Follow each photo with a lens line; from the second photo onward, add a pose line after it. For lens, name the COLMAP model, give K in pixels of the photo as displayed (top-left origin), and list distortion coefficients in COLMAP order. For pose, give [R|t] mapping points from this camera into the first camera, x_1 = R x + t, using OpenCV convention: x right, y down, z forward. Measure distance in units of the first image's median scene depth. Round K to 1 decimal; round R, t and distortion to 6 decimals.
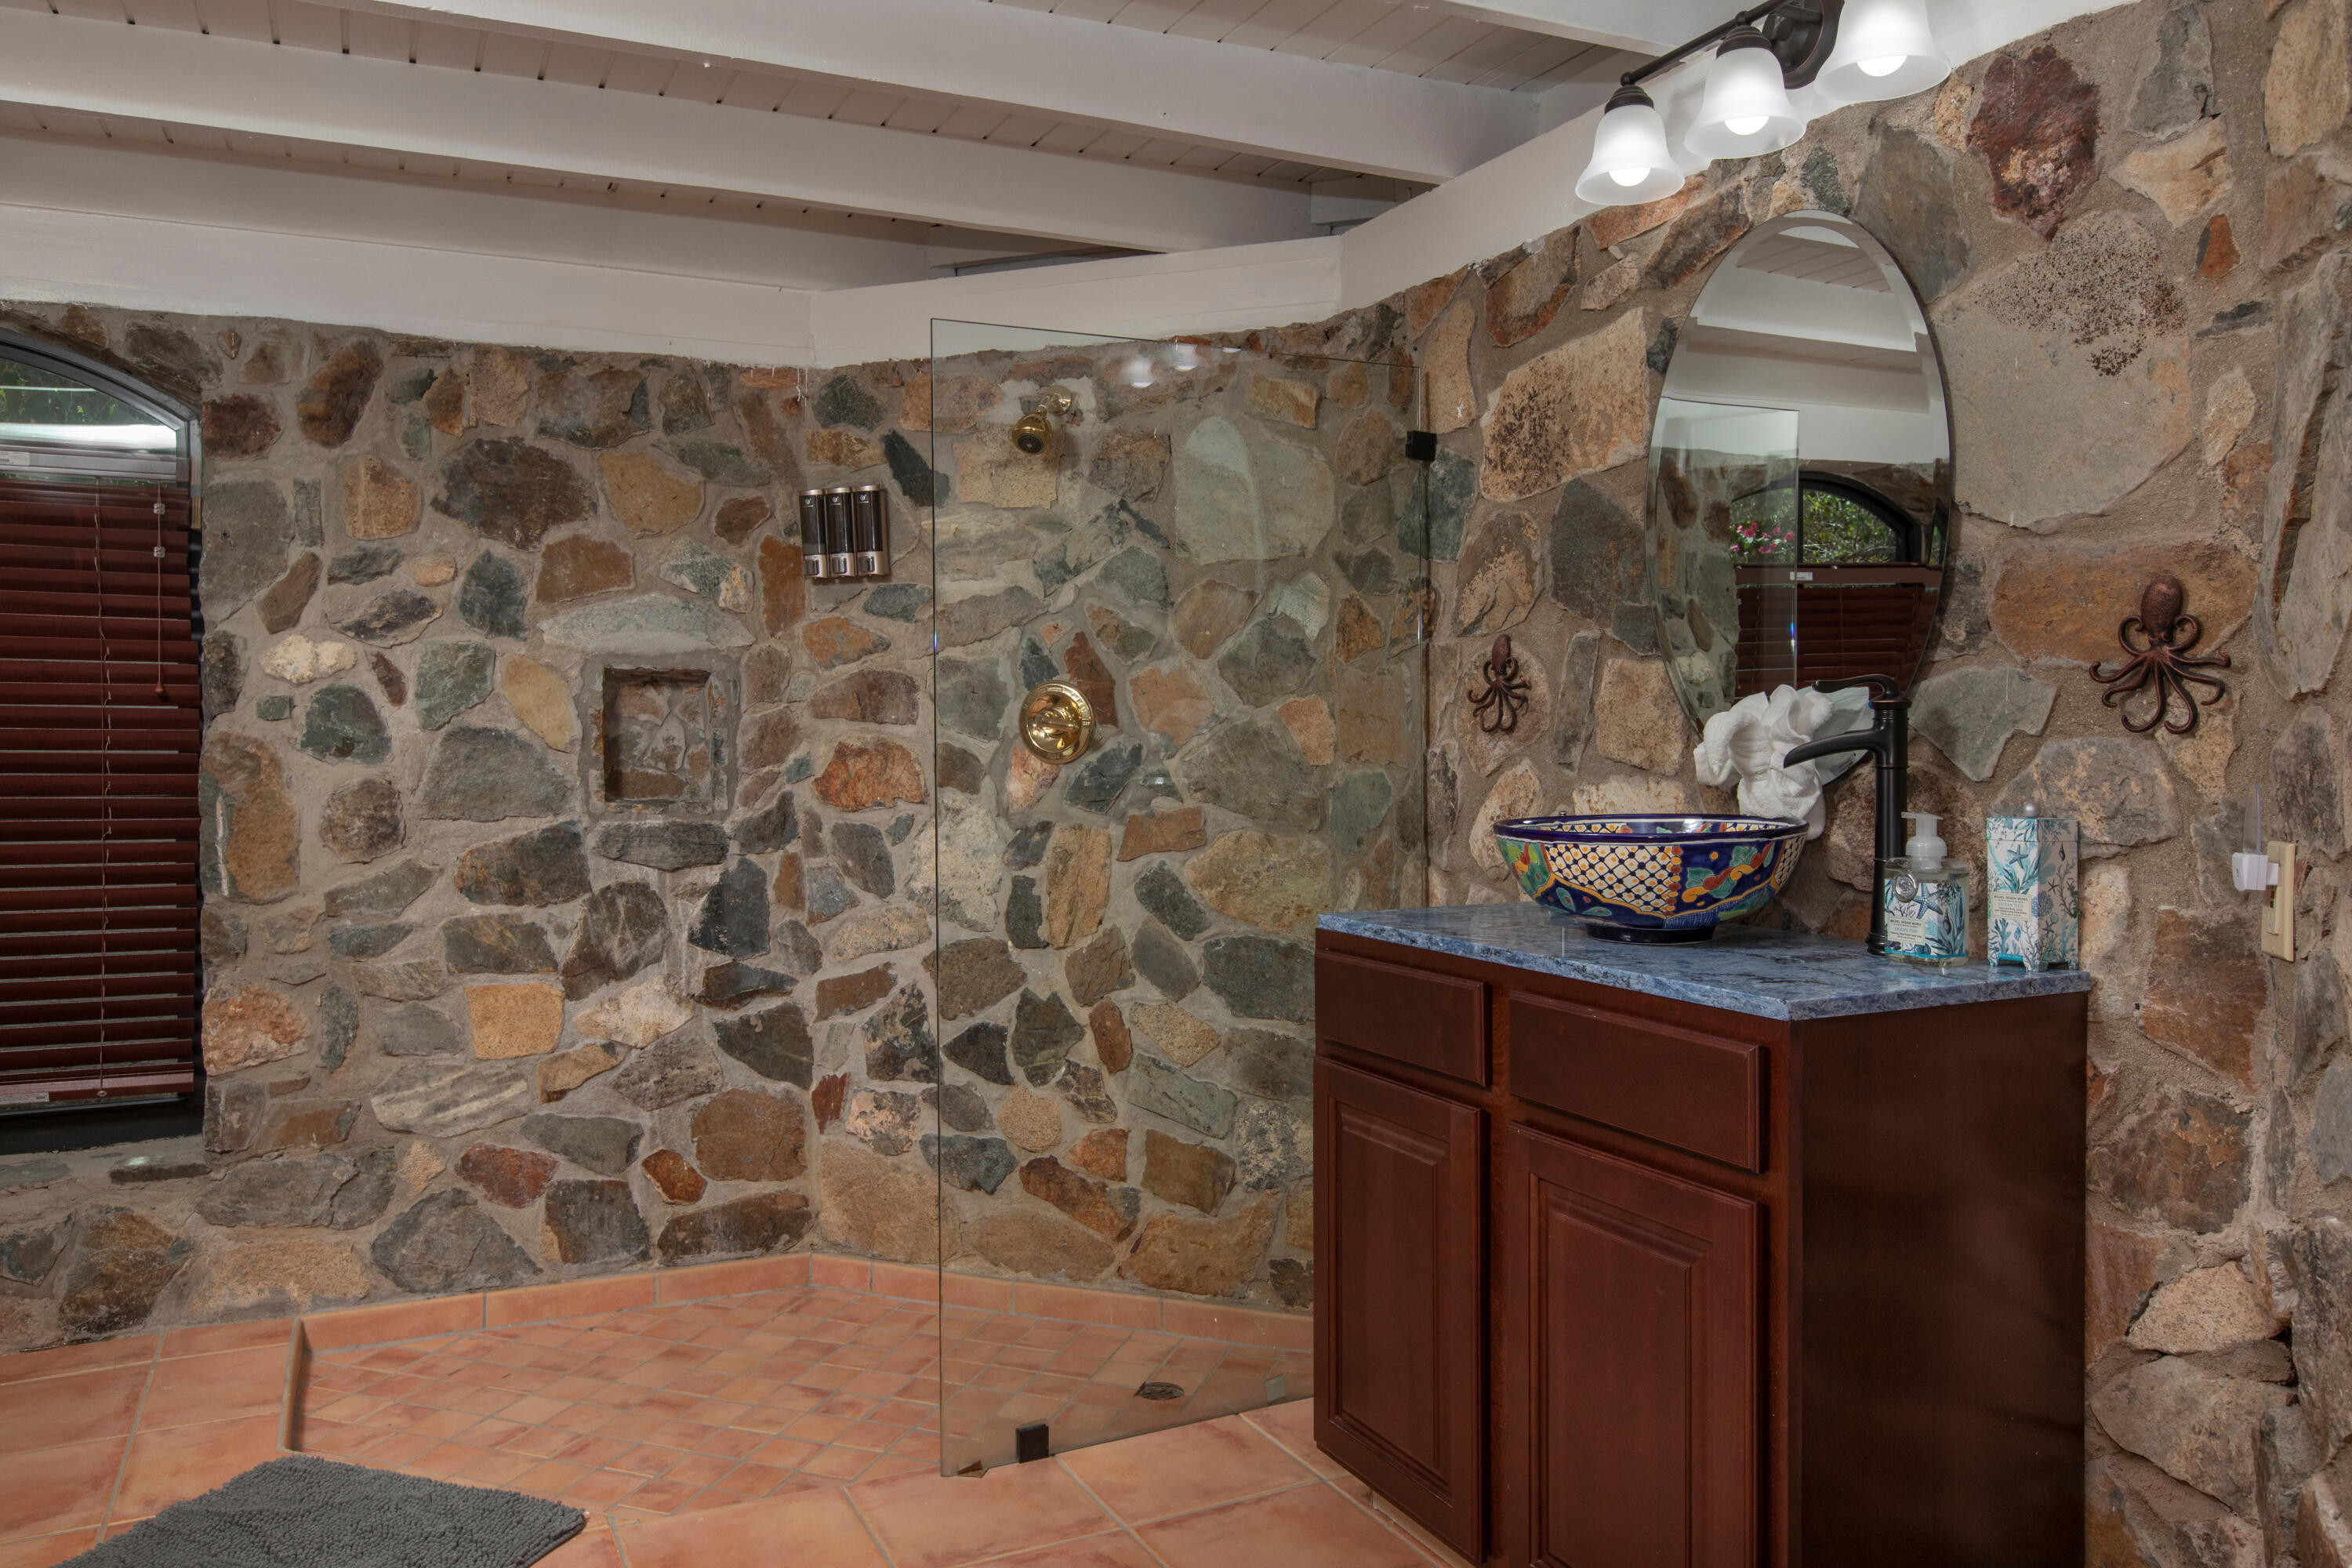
lens RADIAL K [[1674.5, 0, 1176.0], [0, 1674.5, 784.0], [0, 0, 1]] dist [-0.002412, -0.000811]
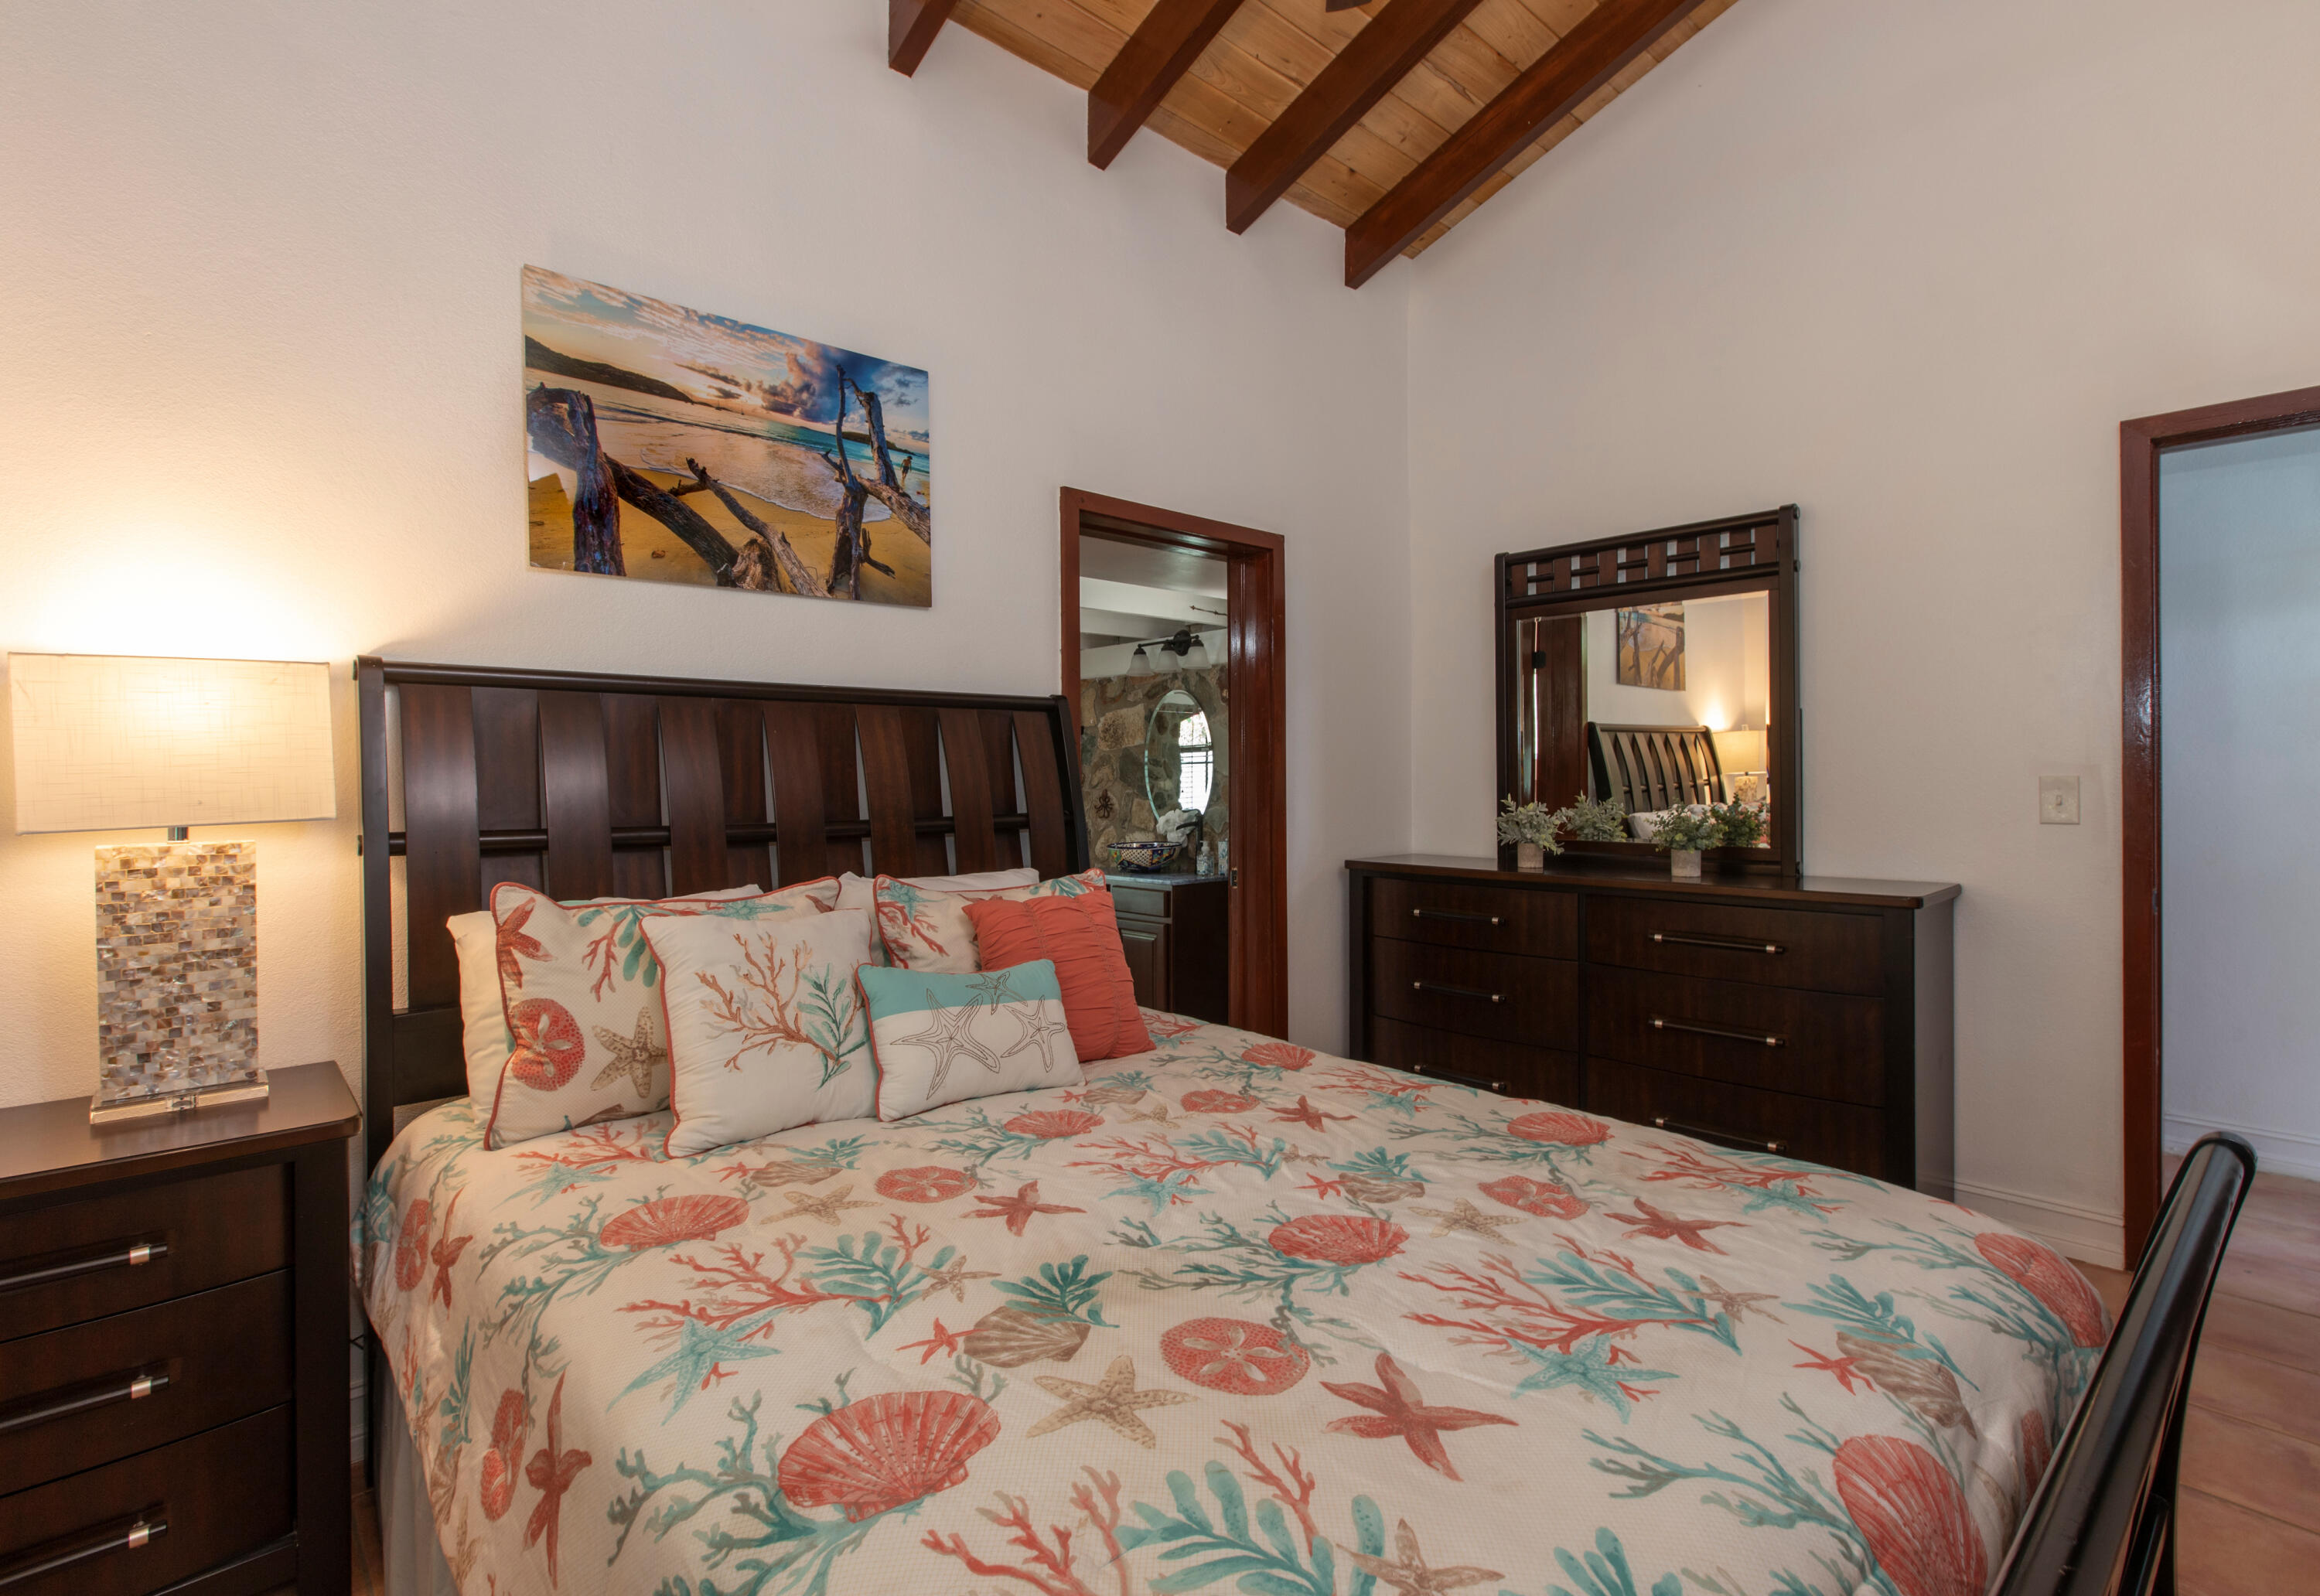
lens RADIAL K [[1078.9, 0, 1160.0], [0, 1078.9, 798.0], [0, 0, 1]] dist [0.000015, -0.000003]
pose [[0.962299, -0.000330, 0.271995, -0.306426], [0.006772, 0.999718, -0.022746, -0.021801], [-0.271911, 0.023731, 0.962030, -1.189646]]
